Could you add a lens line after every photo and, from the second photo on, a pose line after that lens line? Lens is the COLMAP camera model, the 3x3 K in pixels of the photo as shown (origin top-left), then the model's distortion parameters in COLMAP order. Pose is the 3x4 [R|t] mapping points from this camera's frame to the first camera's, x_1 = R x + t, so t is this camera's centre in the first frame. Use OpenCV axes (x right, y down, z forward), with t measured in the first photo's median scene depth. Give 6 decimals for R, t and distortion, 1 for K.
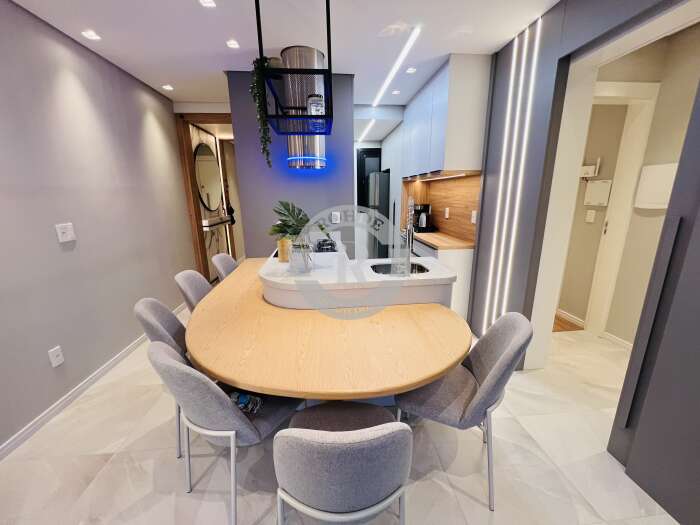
lens RADIAL K [[281.1, 0, 350.4], [0, 281.1, 262.9], [0, 0, 1]] dist [-0.003419, -0.000485]
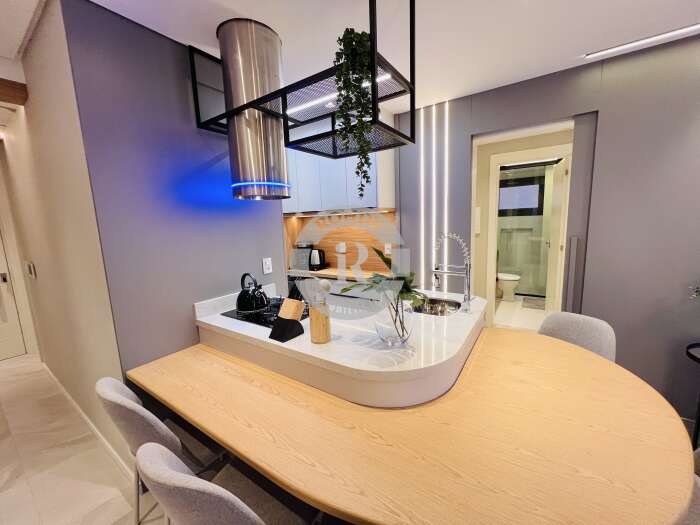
lens RADIAL K [[281.1, 0, 349.0], [0, 281.1, 262.4], [0, 0, 1]] dist [-0.003419, -0.000485]
pose [[0.642952, -0.120732, 0.756331, -0.525456], [0.211580, 0.977069, -0.023894, -0.120592], [-0.736103, 0.175387, 0.653753, 0.408685]]
